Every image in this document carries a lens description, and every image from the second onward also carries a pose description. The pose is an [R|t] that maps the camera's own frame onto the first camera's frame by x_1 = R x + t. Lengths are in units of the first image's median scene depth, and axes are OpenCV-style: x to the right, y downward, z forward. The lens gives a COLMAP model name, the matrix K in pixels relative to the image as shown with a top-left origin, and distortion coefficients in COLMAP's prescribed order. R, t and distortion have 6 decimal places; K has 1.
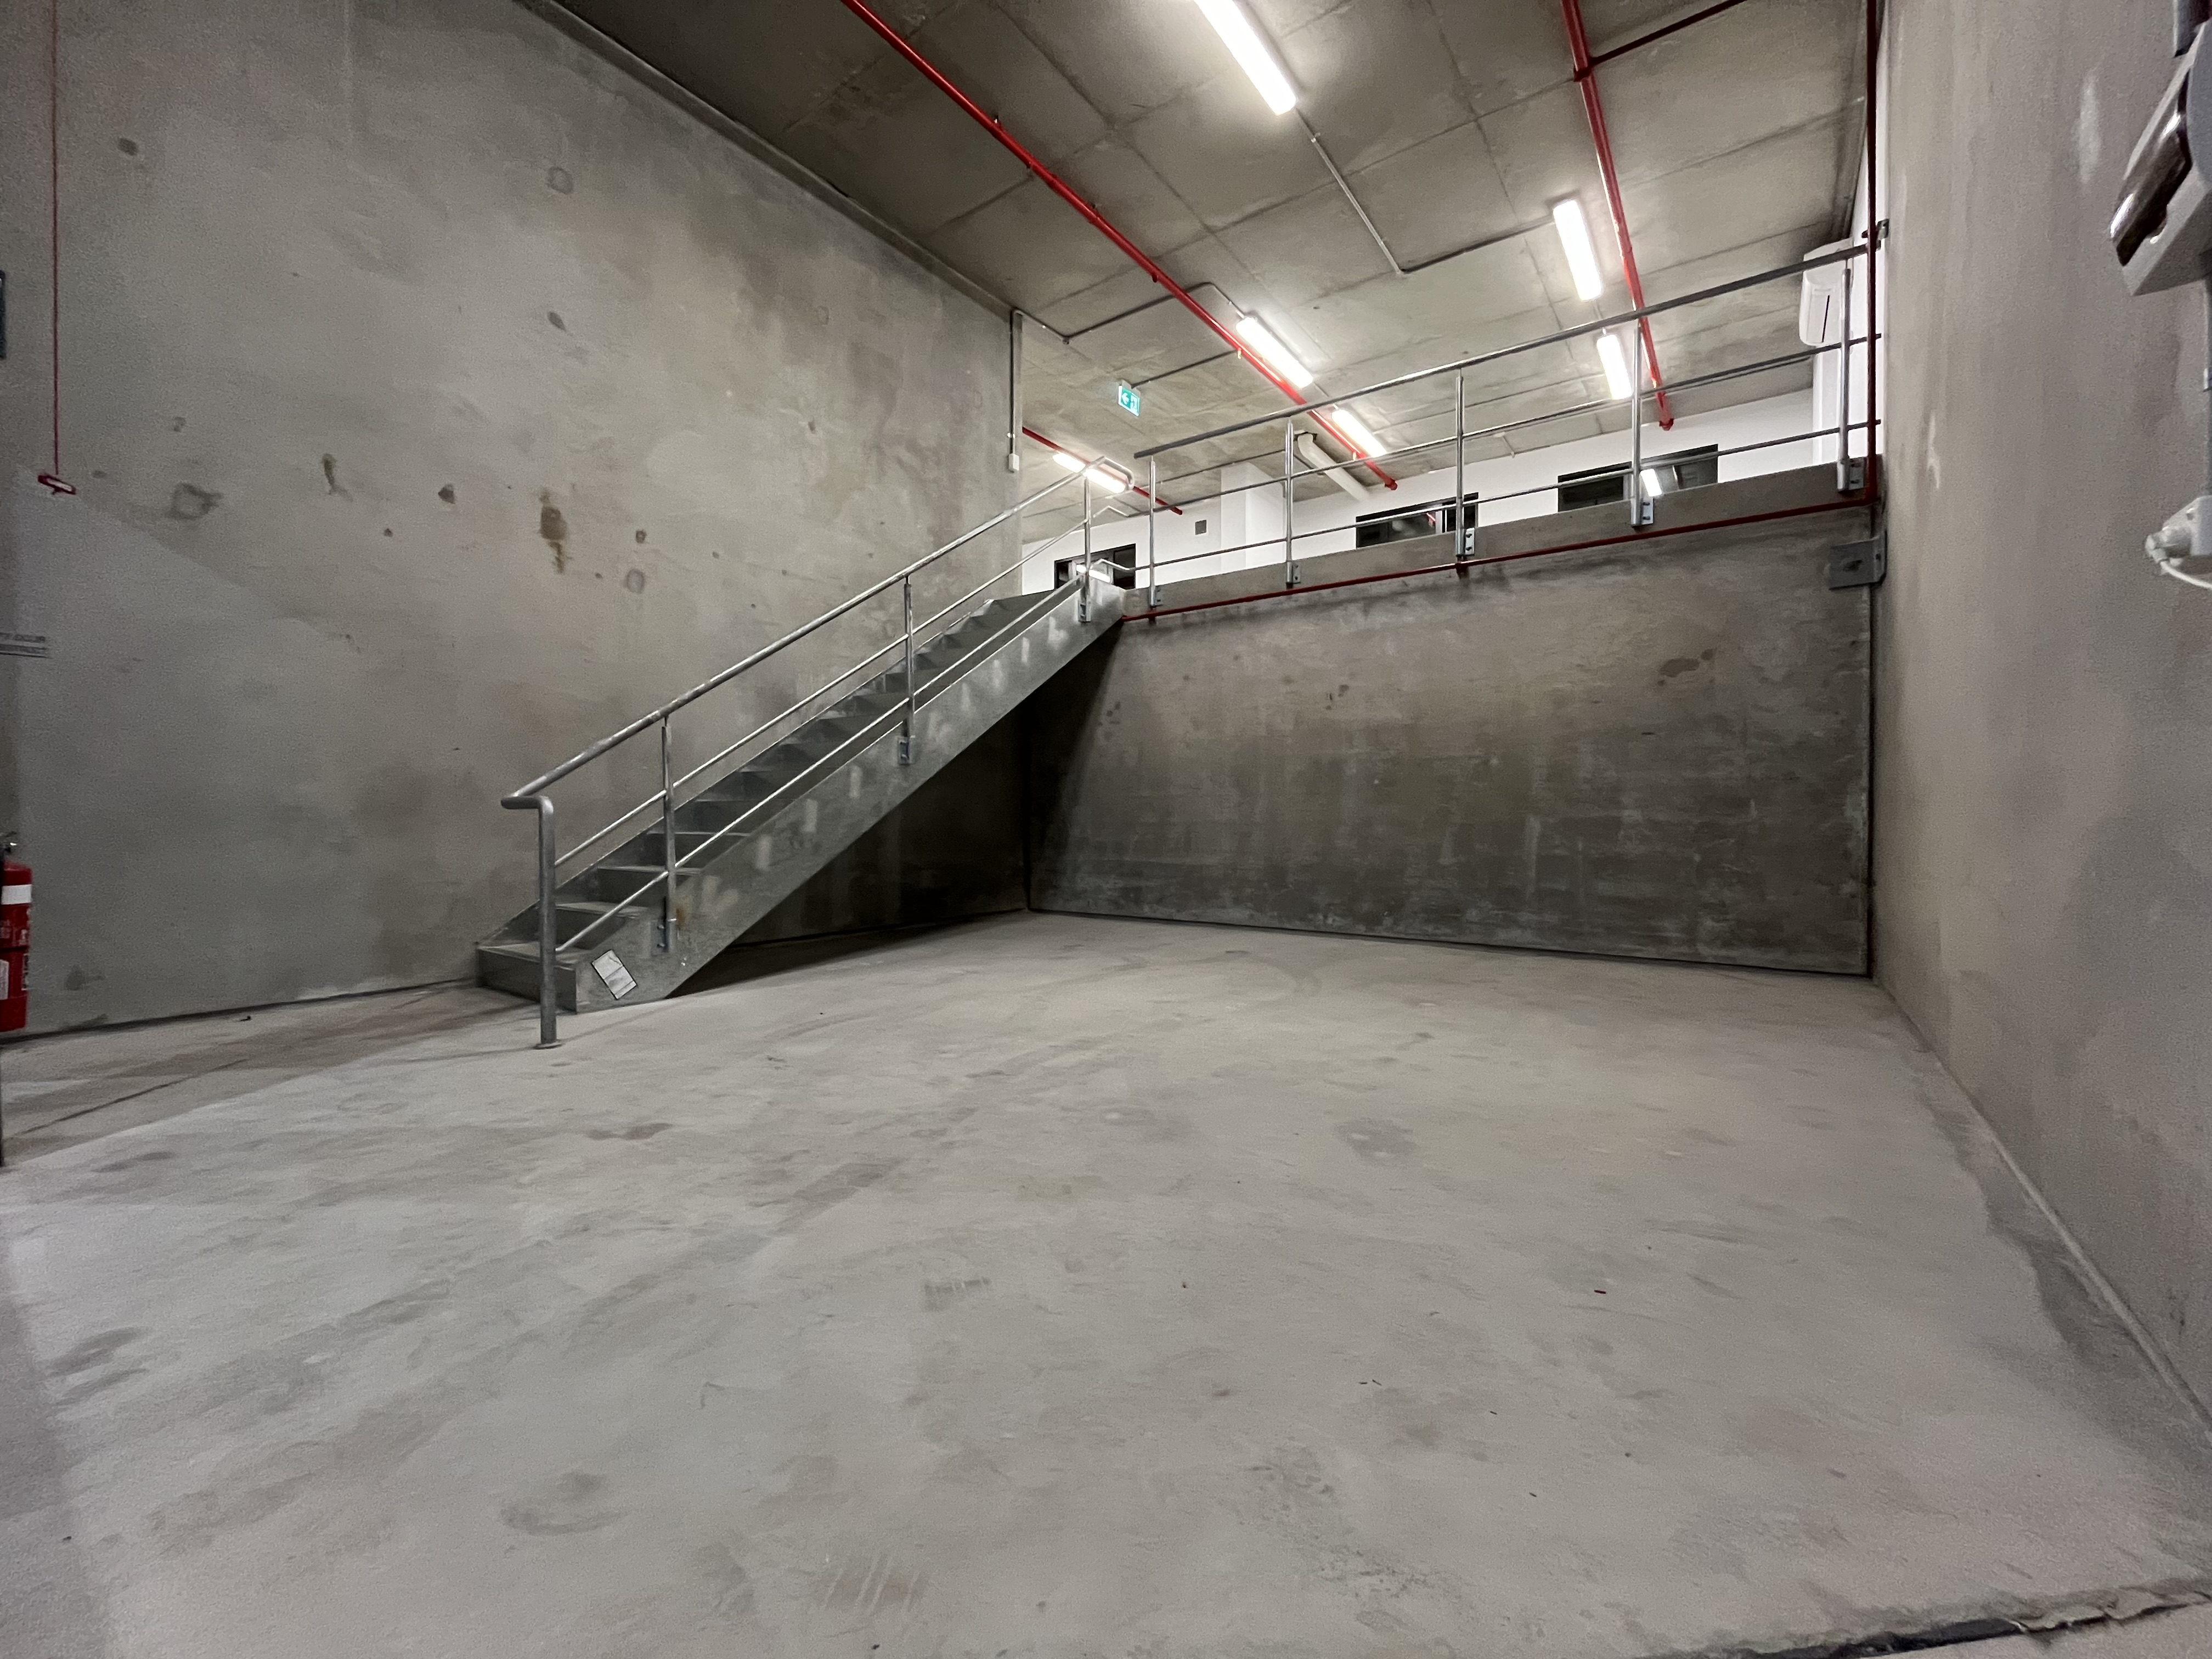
lens RADIAL K [[895.6, 0, 1100.7], [0, 895.6, 829.7], [0, 0, 1]] dist [-0.003158, -0.000694]
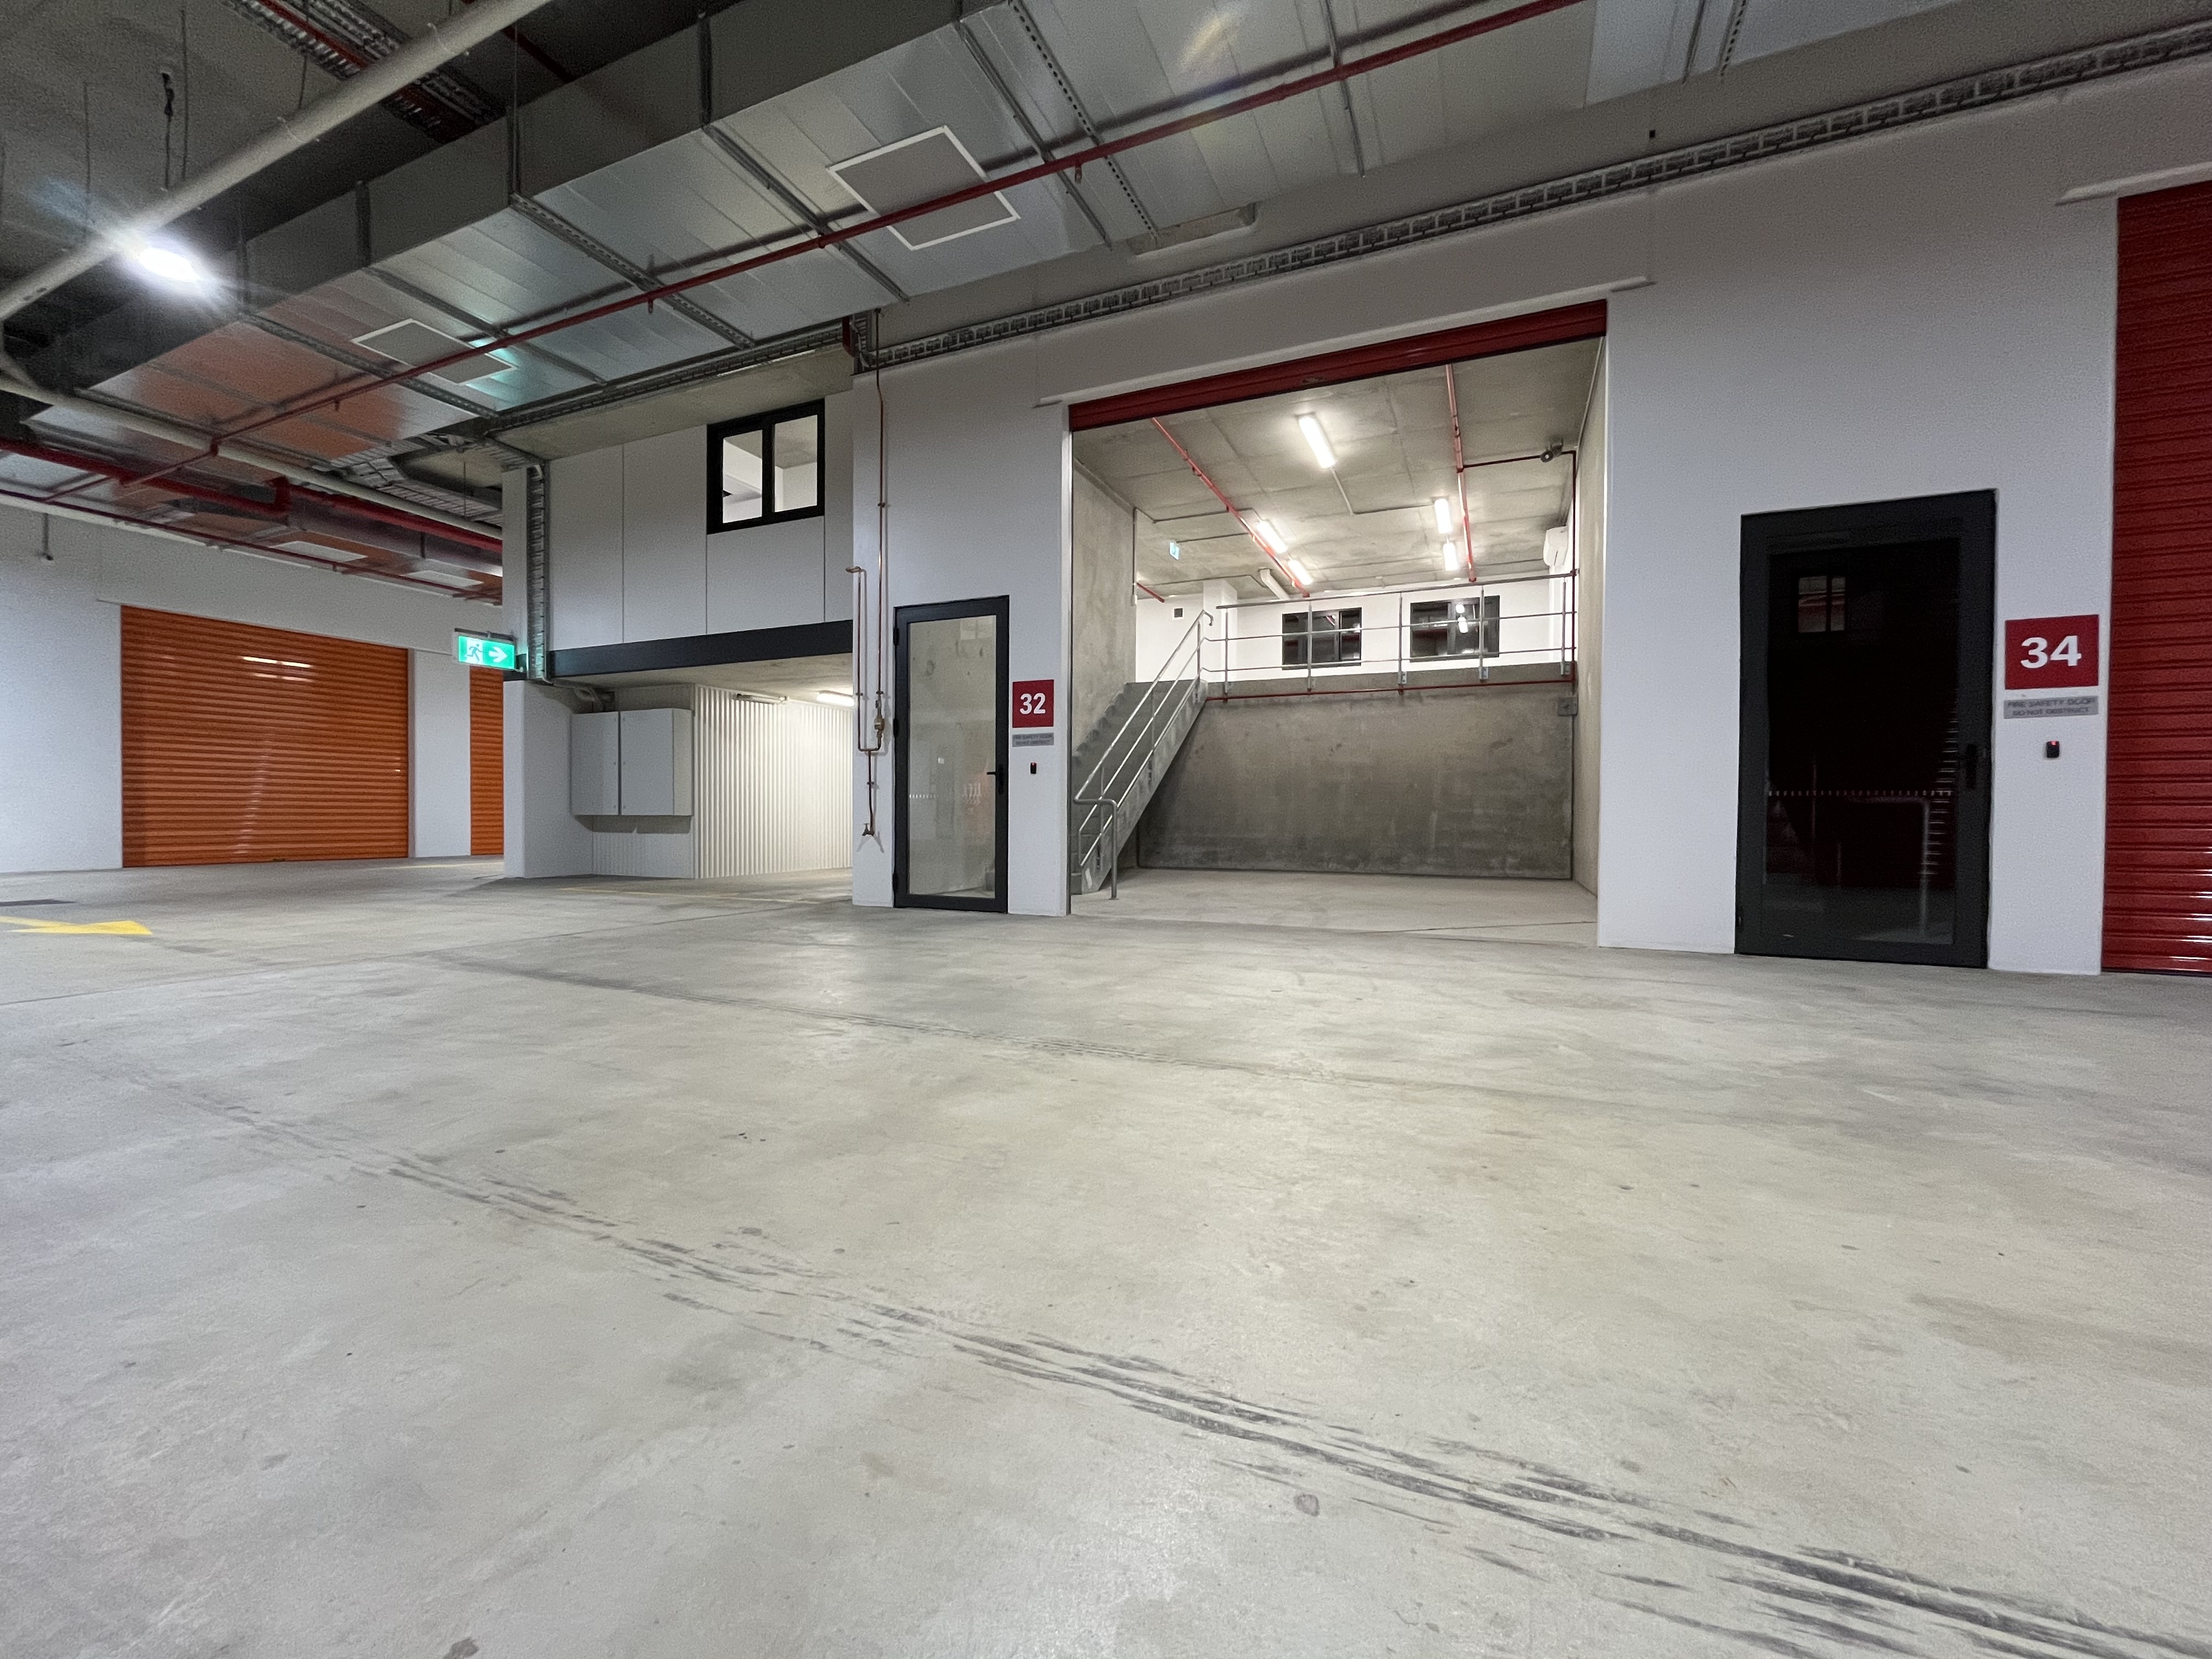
lens RADIAL K [[895.6, 0, 1102.6], [0, 895.6, 832.2], [0, 0, 1]] dist [-0.003158, -0.000694]
pose [[0.976688, 0.001727, 0.214656, -0.727772], [-0.002290, 0.999995, 0.002376, 0.029635], [-0.214650, -0.002812, 0.976687, -0.885072]]
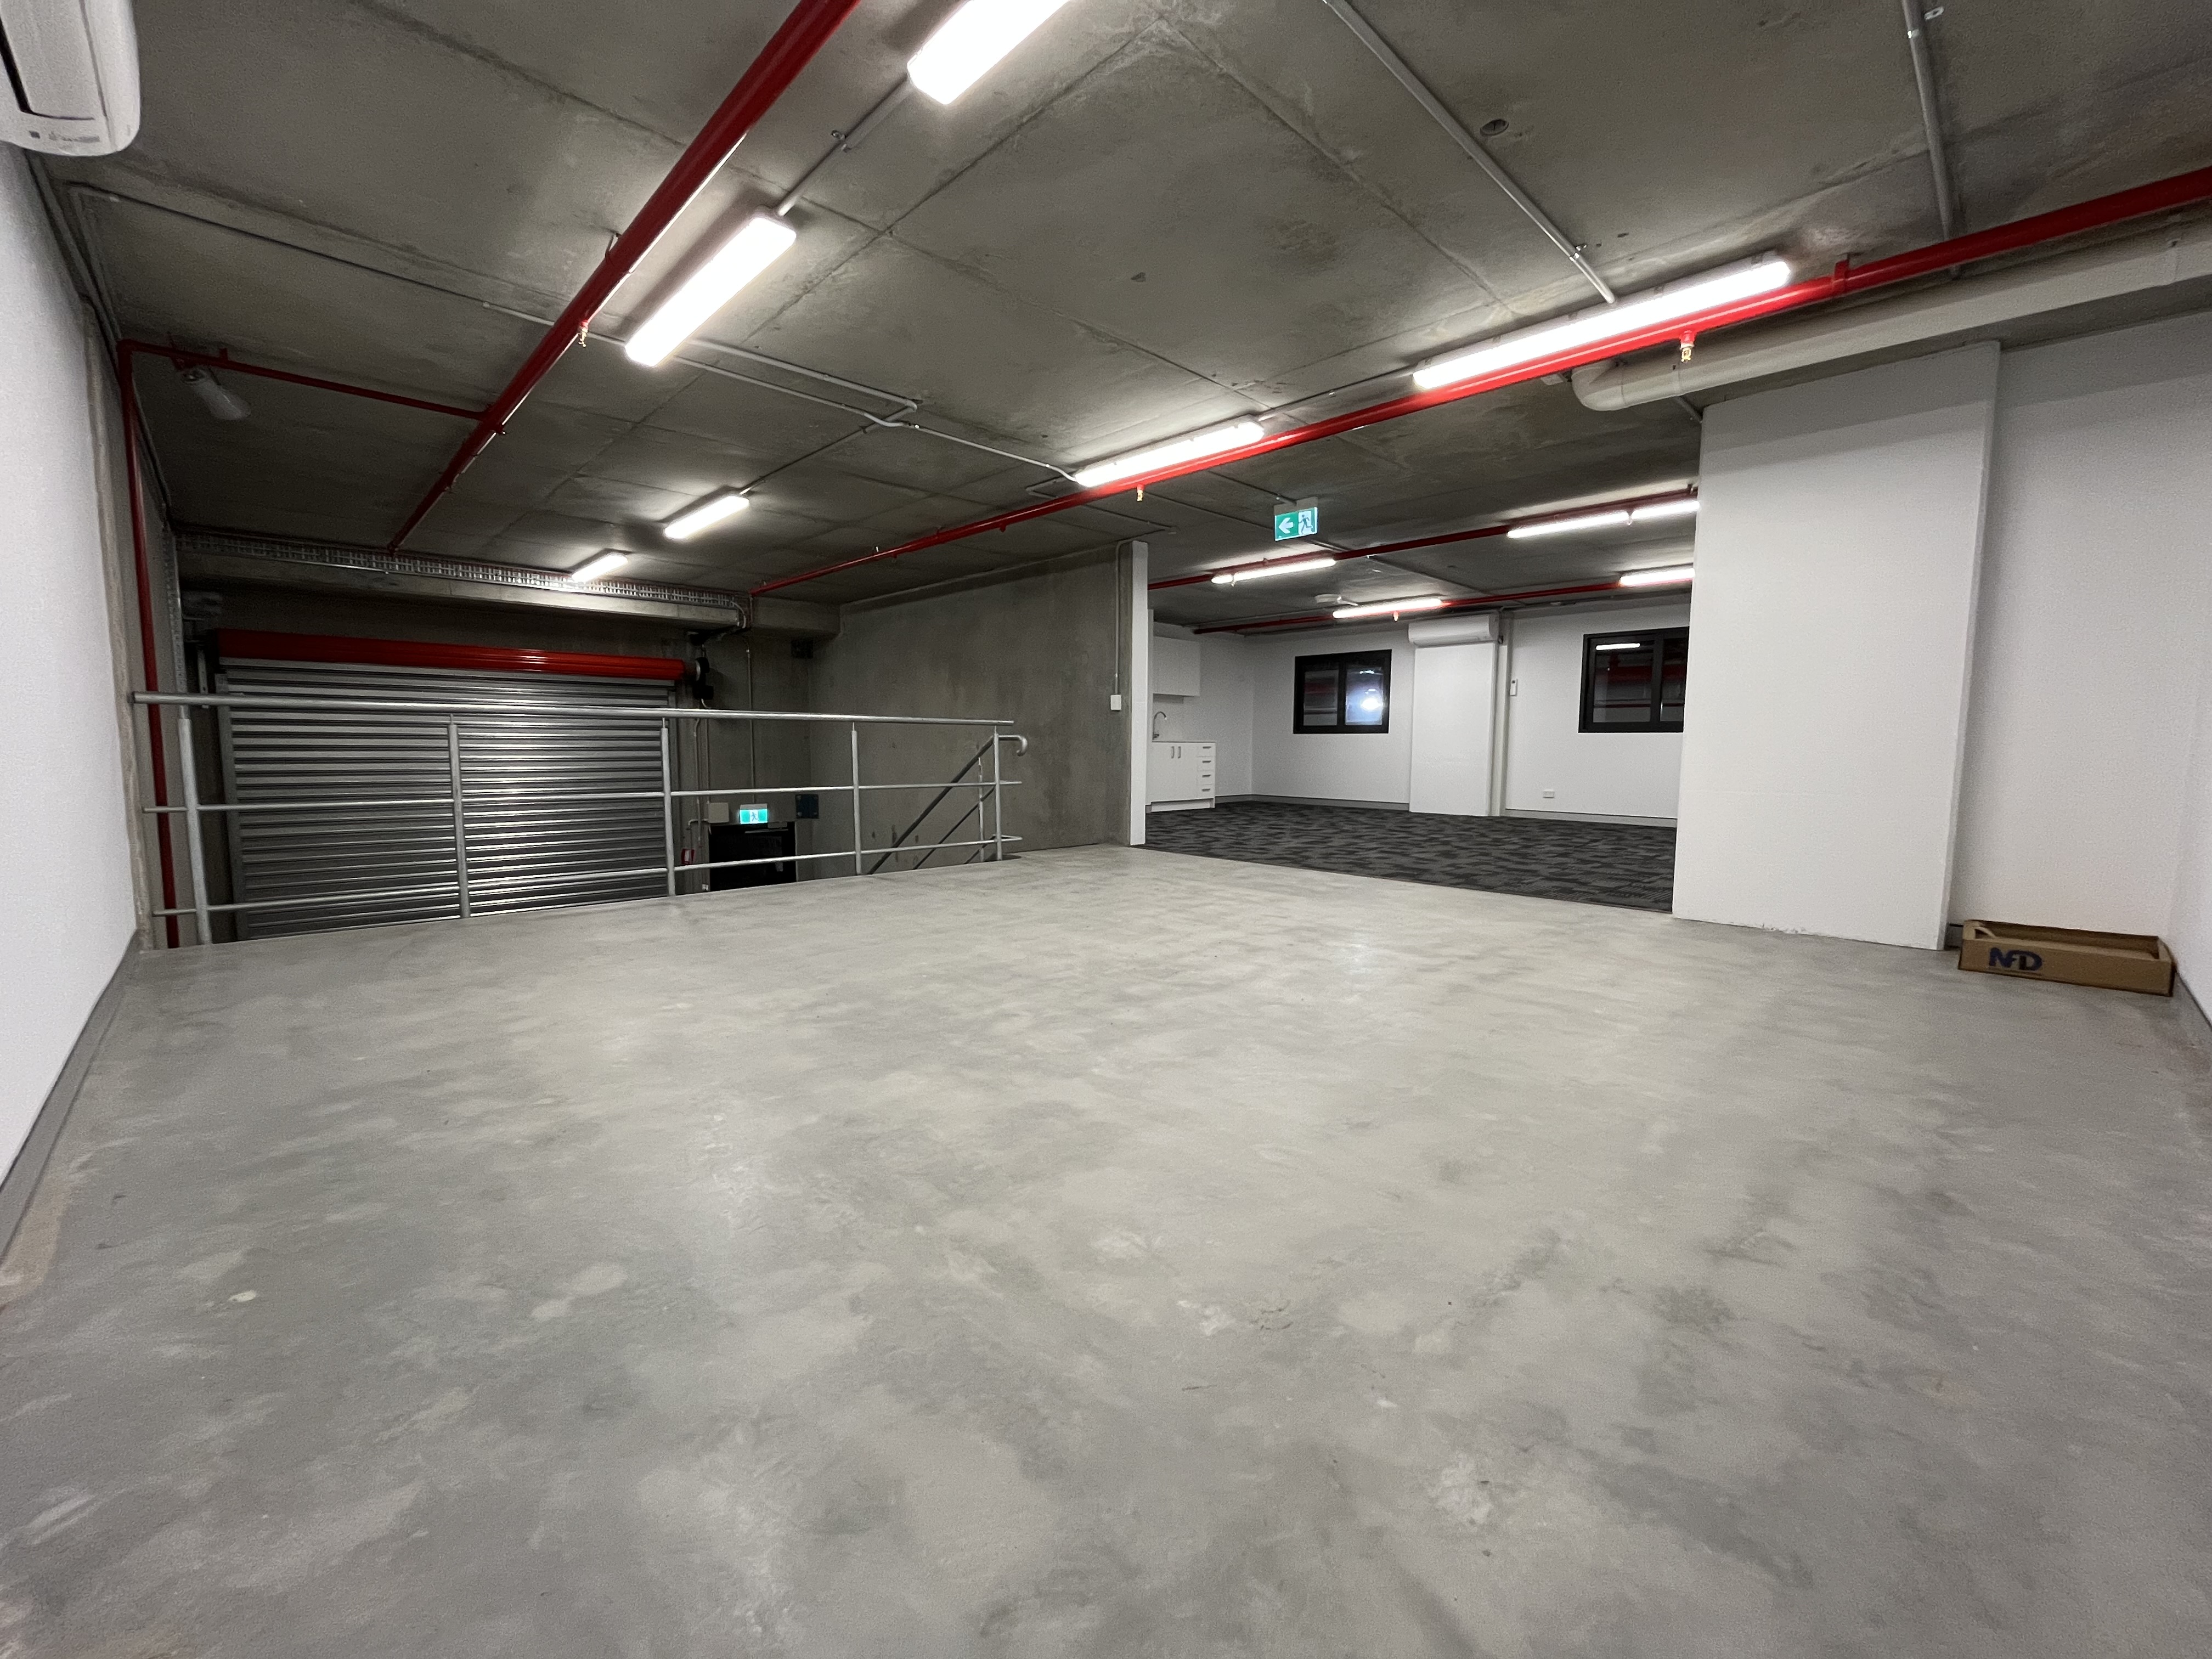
lens RADIAL K [[895.6, 0, 1107.0], [0, 895.6, 826.0], [0, 0, 1]] dist [-0.003158, -0.000694]
pose [[-0.173804, 0.098301, -0.979862, 1.246111], [-0.020760, 0.994419, 0.103444, -0.532388], [0.984561, 0.038321, -0.170794, 1.642377]]
